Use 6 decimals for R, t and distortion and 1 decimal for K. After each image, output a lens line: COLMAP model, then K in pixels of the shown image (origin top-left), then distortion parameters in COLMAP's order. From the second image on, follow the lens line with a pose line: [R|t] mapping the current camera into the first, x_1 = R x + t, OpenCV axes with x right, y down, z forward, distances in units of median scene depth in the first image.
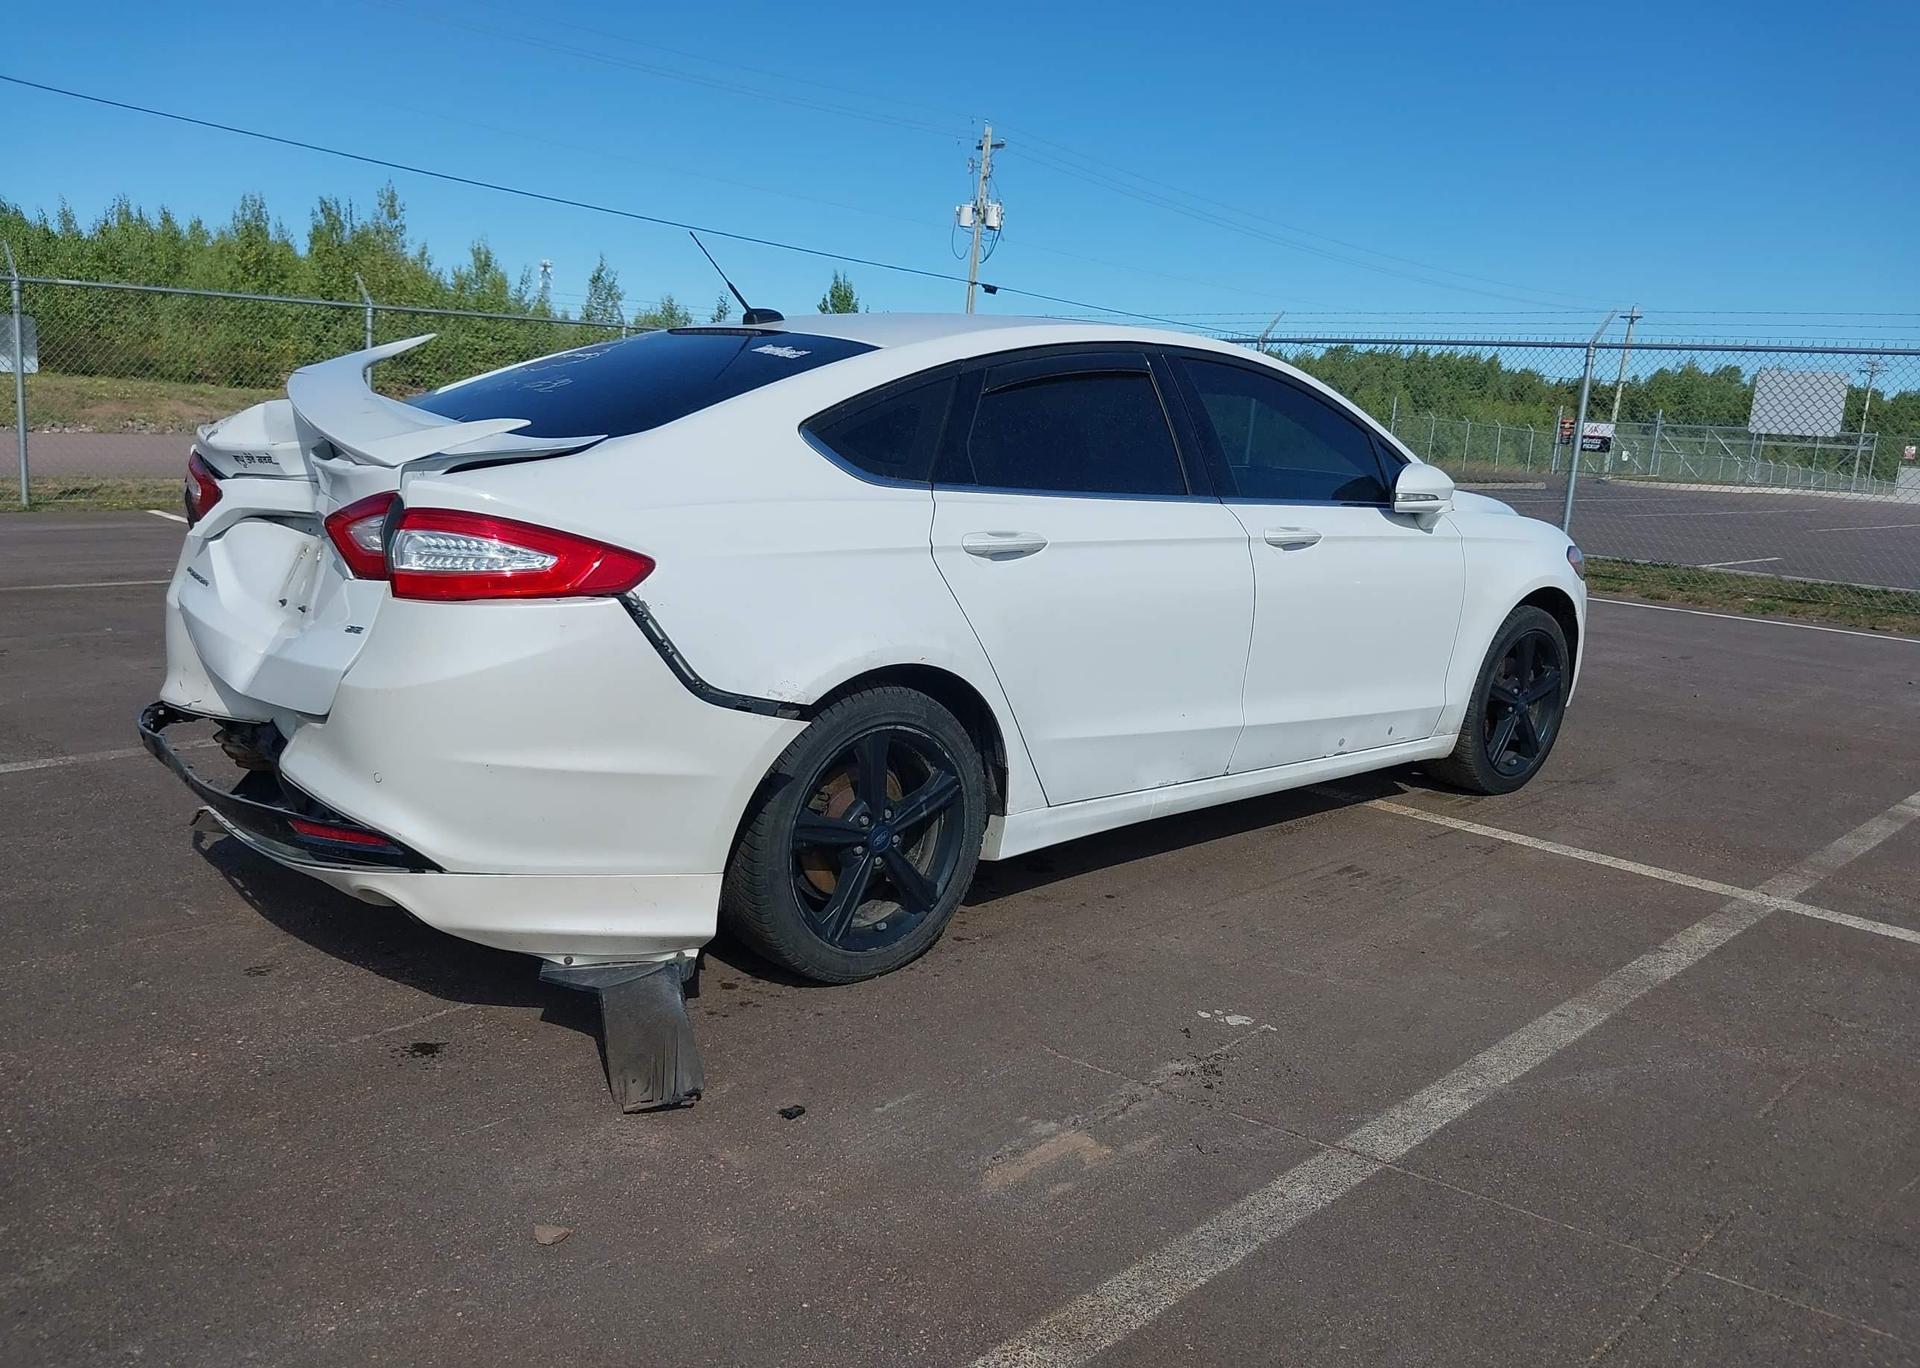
lens RADIAL K [[1492.0, 0, 942.8], [0, 1492.0, 682.0], [0, 0, 1]] dist [0.012009, -0.018137]
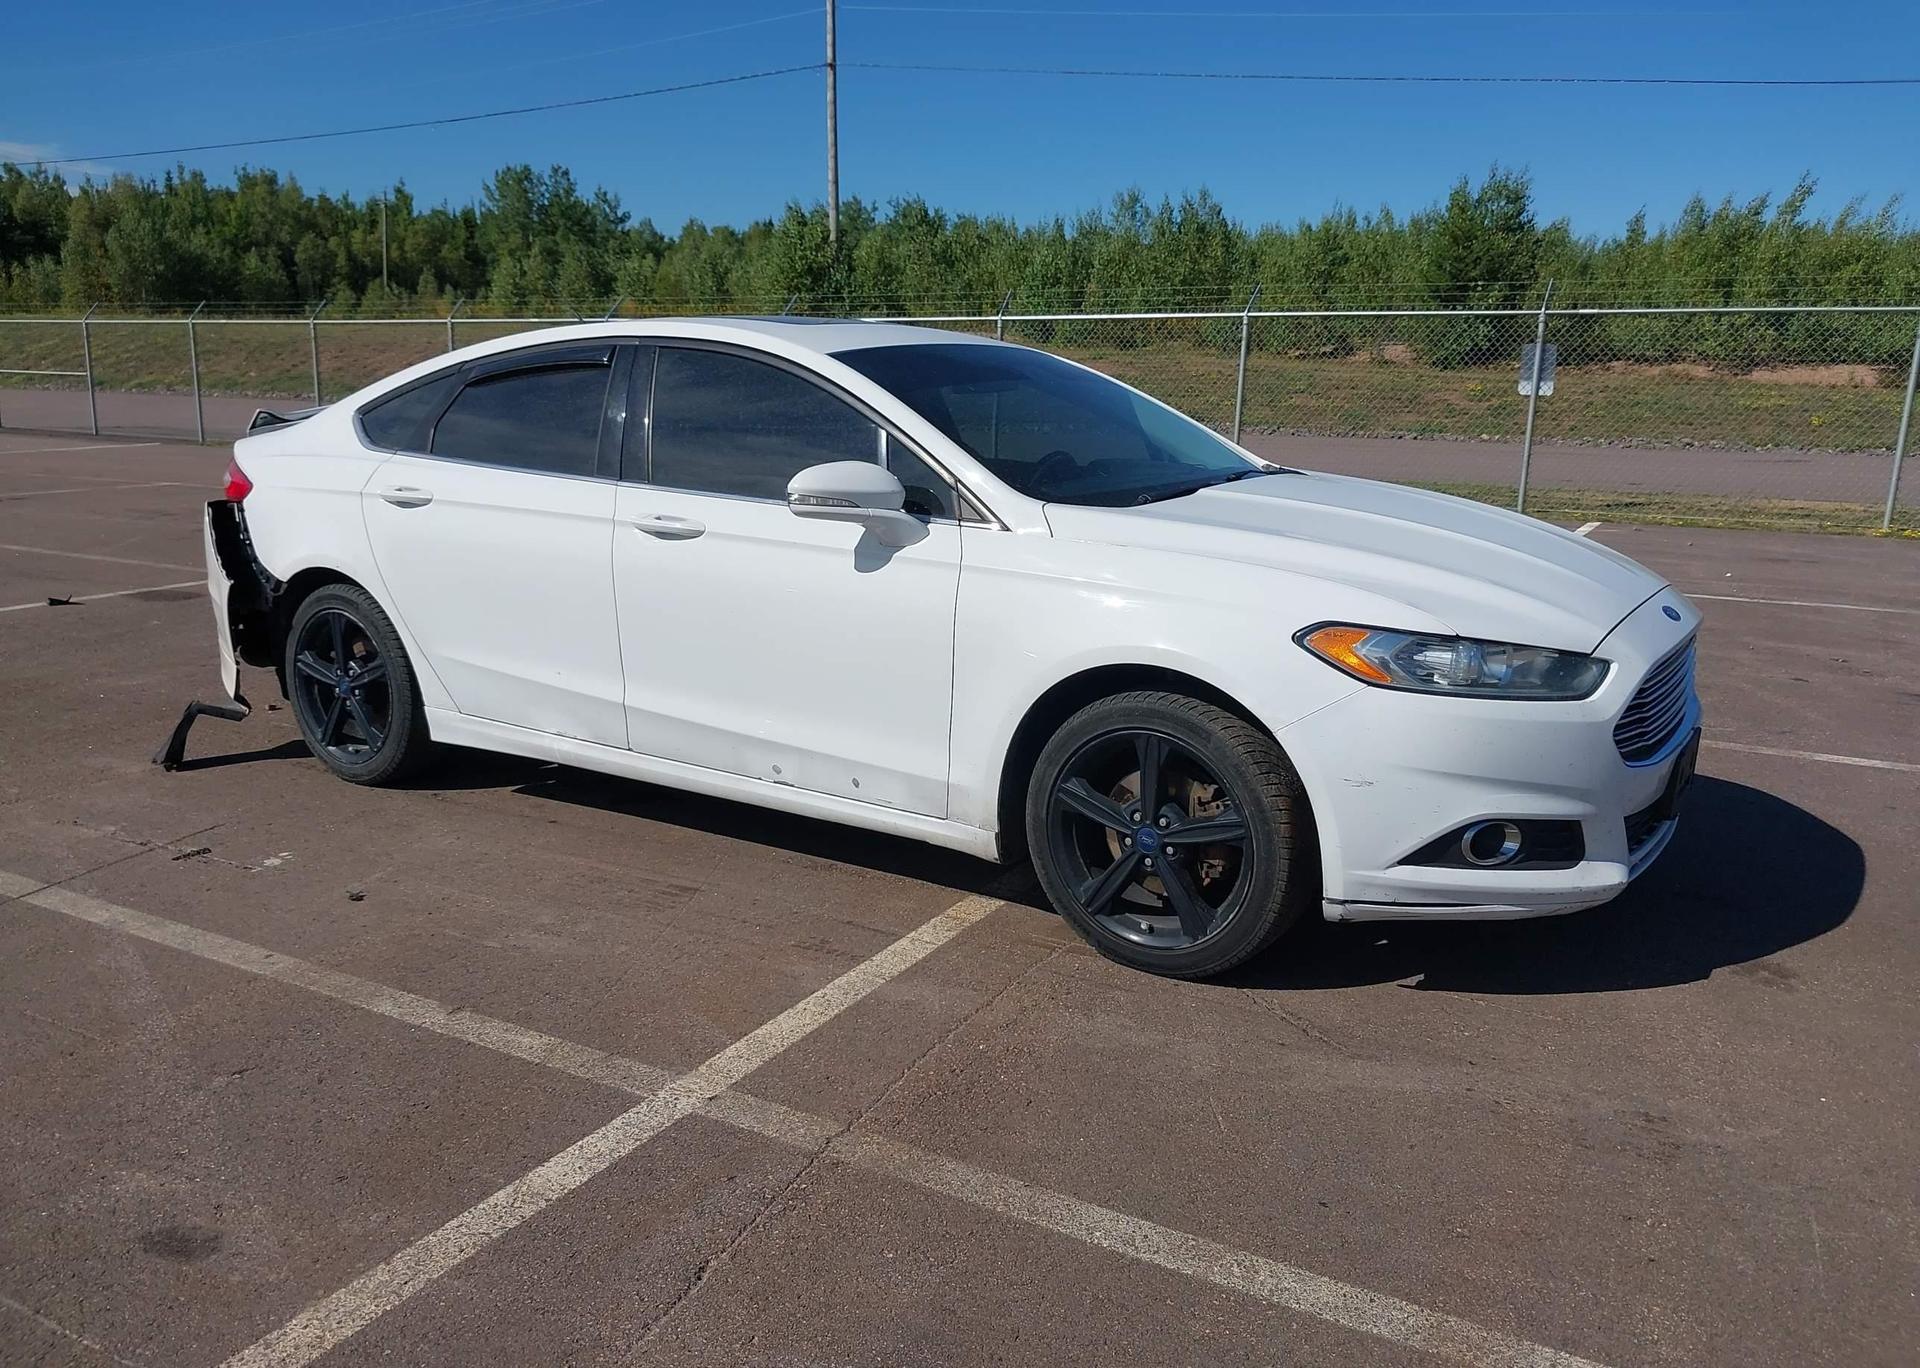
lens RADIAL K [[1492.0, 0, 953.0], [0, 1492.0, 700.0], [0, 0, 1]] dist [0.012009, -0.018137]
pose [[0.262362, 0.167618, -0.950300, 1.440773], [-0.175502, 0.976662, 0.123814, -0.162703], [0.948876, 0.134295, 0.285657, 1.076222]]
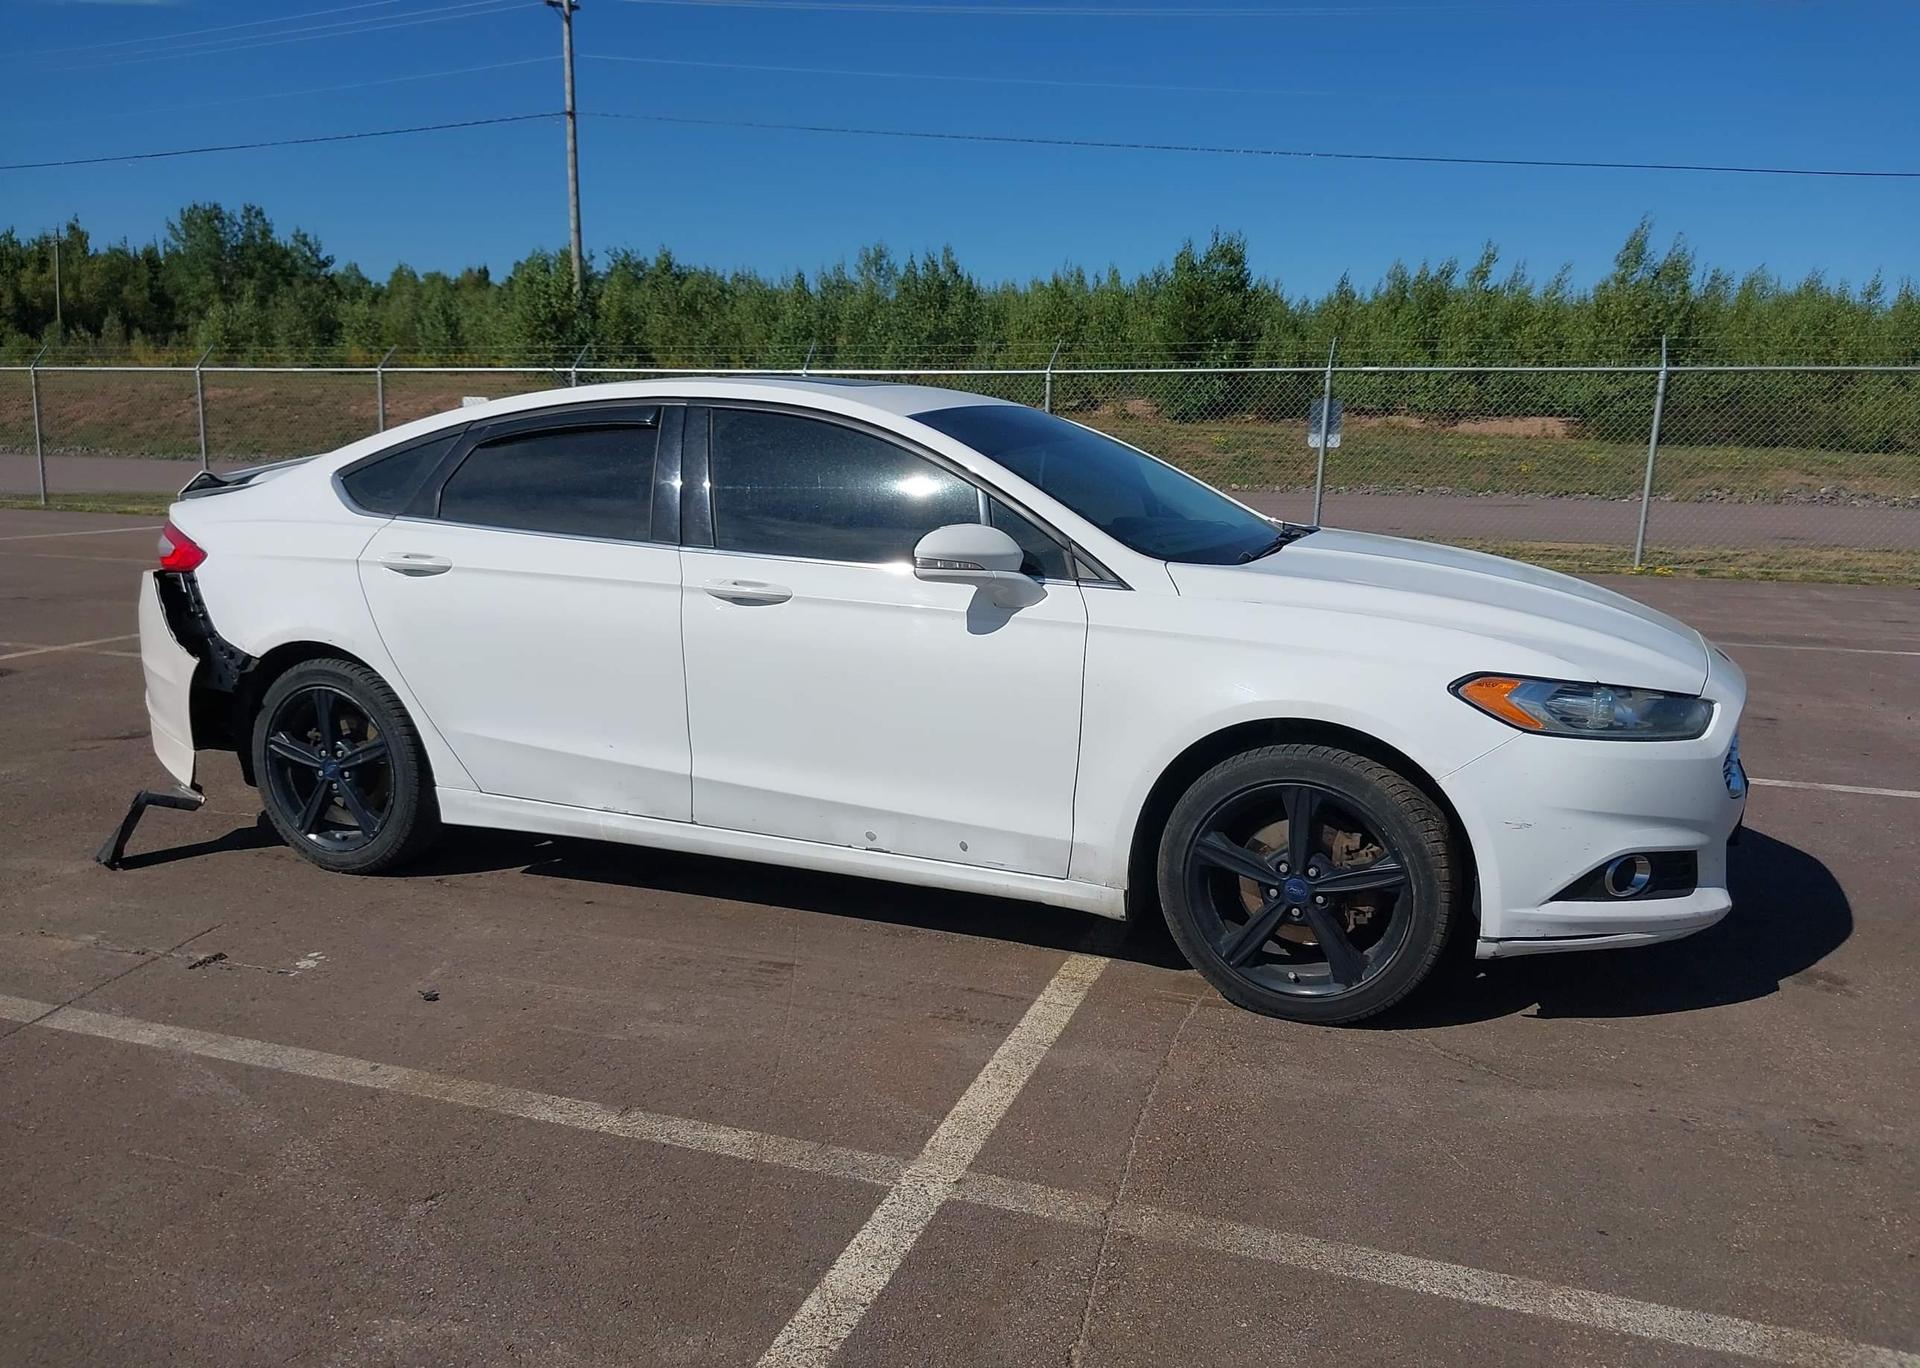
lens RADIAL K [[1492.0, 0, 951.3], [0, 1492.0, 697.1], [0, 0, 1]] dist [0.012009, -0.018137]
pose [[0.428939, 0.124213, -0.894753, 1.342790], [-0.157959, 0.985554, 0.061094, -0.127194], [0.889416, 0.115129, 0.442363, 0.831333]]
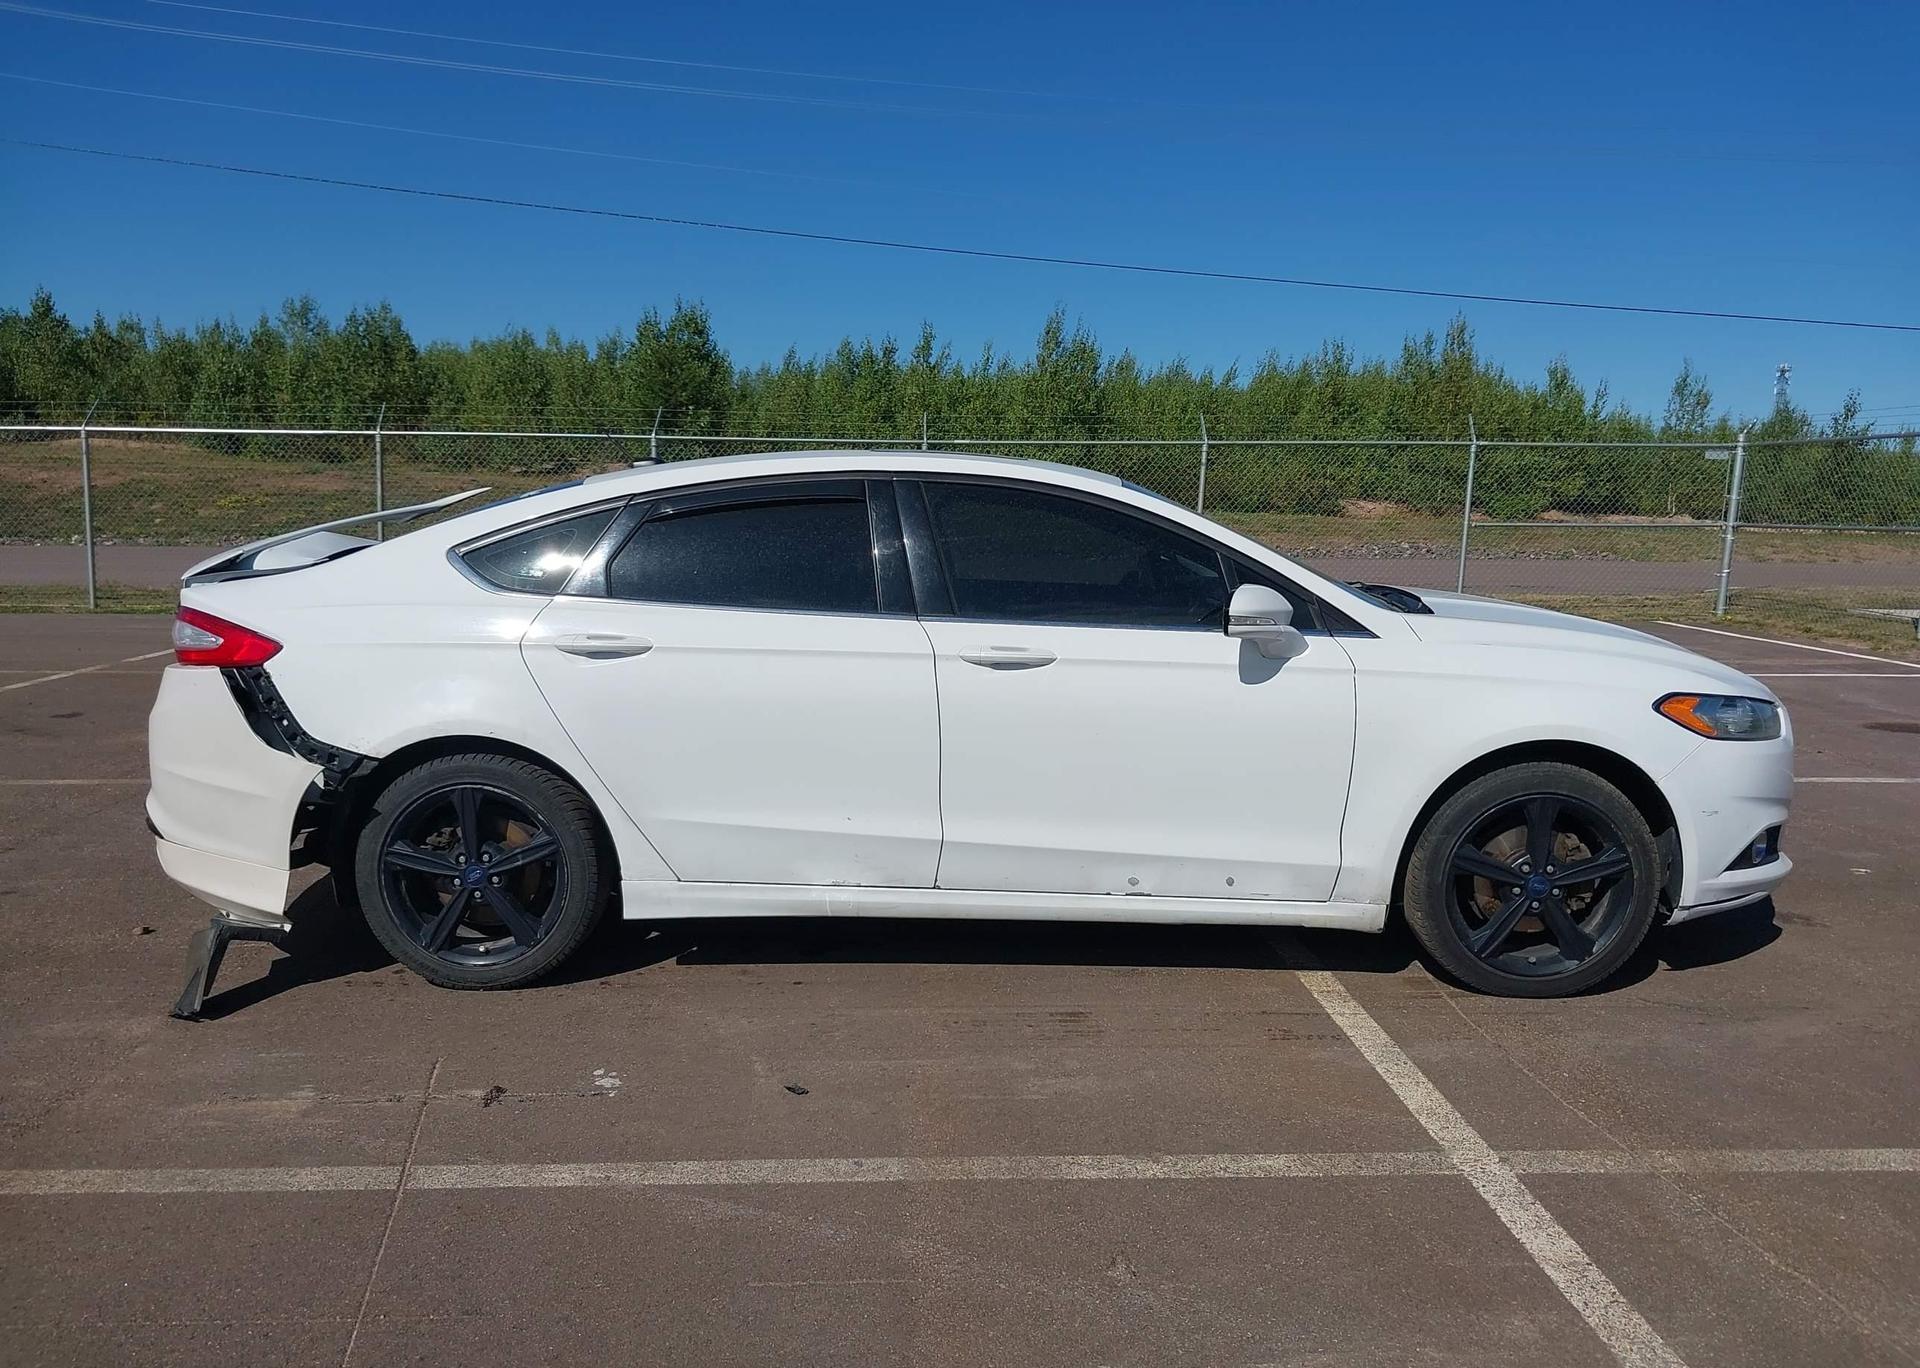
lens RADIAL K [[1492.0, 0, 944.6], [0, 1492.0, 681.5], [0, 0, 1]] dist [0.012009, -0.018137]
pose [[0.736503, 0.047461, -0.674767, 1.014362], [-0.100815, 0.994096, -0.040118, -0.042918], [0.668879, 0.097573, 0.736940, 0.301815]]
